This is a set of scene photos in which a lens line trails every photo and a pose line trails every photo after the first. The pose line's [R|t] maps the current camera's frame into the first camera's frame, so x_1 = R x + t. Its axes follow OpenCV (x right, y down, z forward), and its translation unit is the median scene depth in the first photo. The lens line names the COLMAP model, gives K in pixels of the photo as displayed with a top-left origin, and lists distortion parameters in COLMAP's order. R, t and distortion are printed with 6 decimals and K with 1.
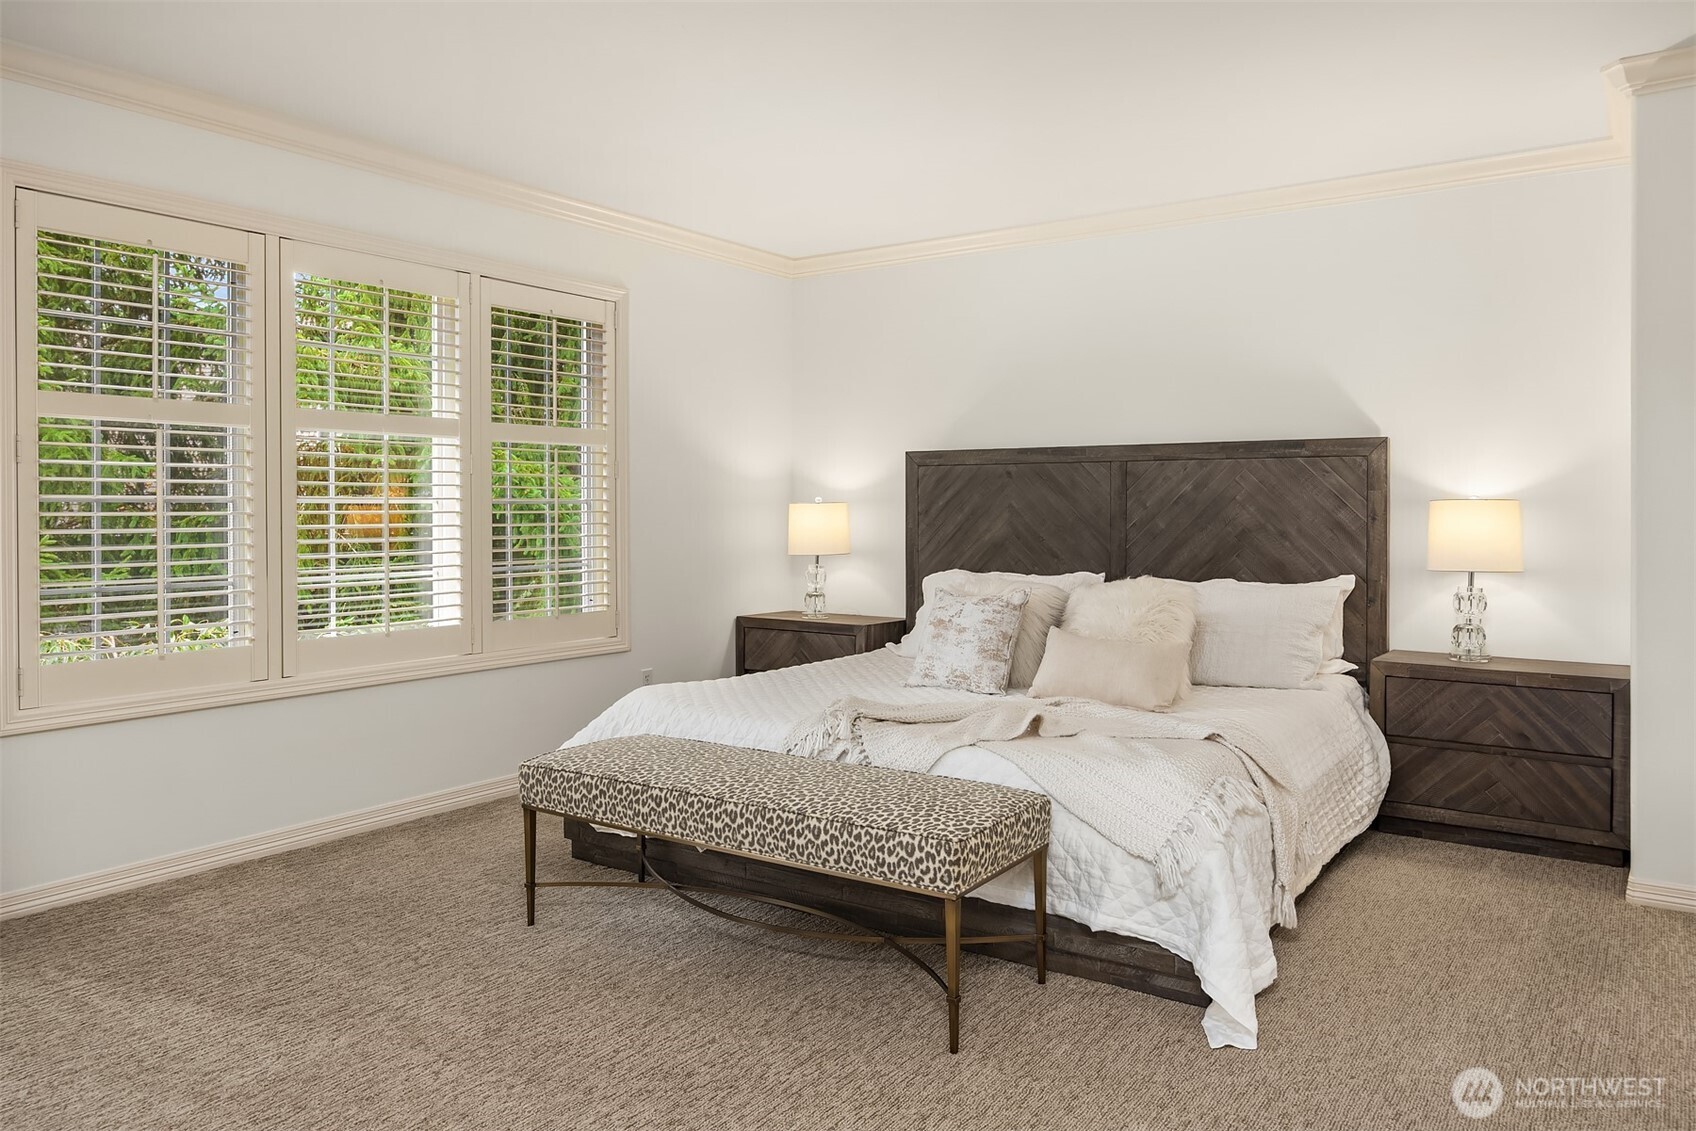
lens RADIAL K [[1217.1, 0, 842.6], [0, 1217.1, 555.4], [0, 0, 1]] dist [0.004987, 0.003516]
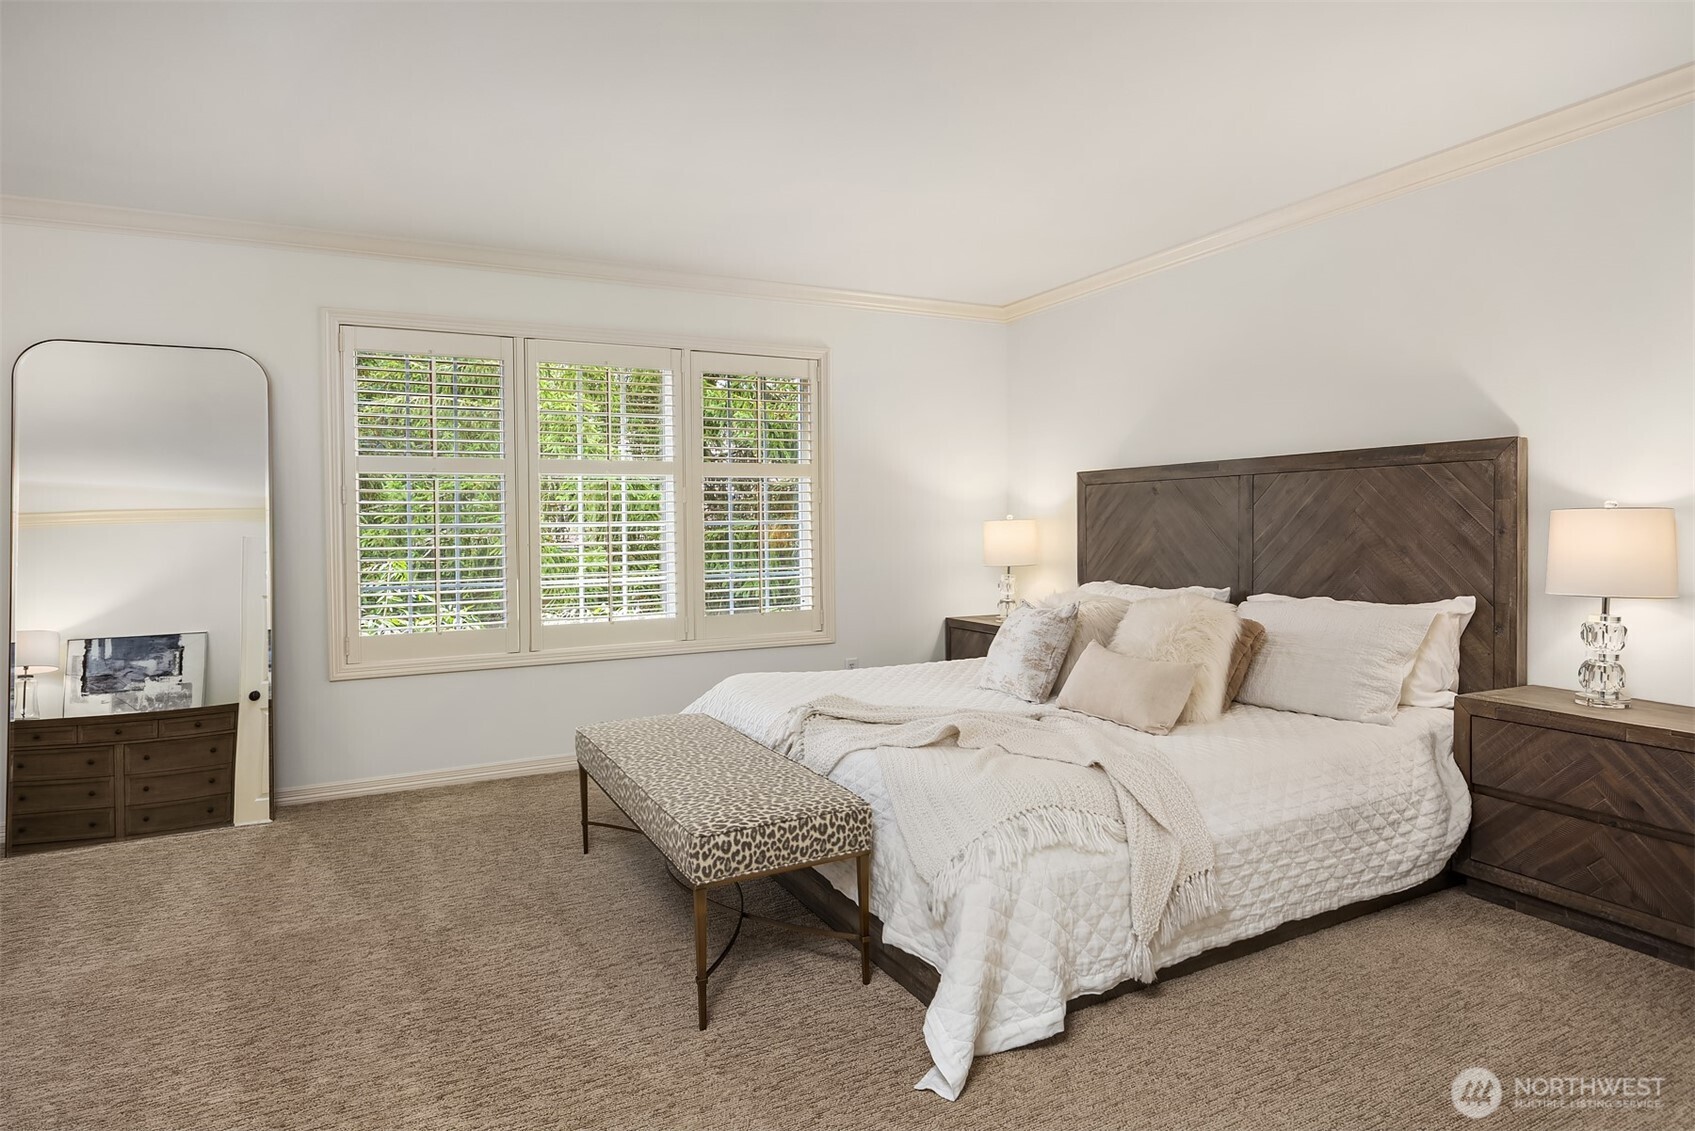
lens RADIAL K [[969.2, 0, 835.5], [0, 969.2, 564.1], [0, 0, 1]] dist [0.007612, -0.003557]
pose [[0.878836, 0.008490, -0.477049, 0.361068], [-0.005920, 0.999959, 0.006889, -0.009656], [0.477088, -0.003230, 0.878850, 0.172817]]
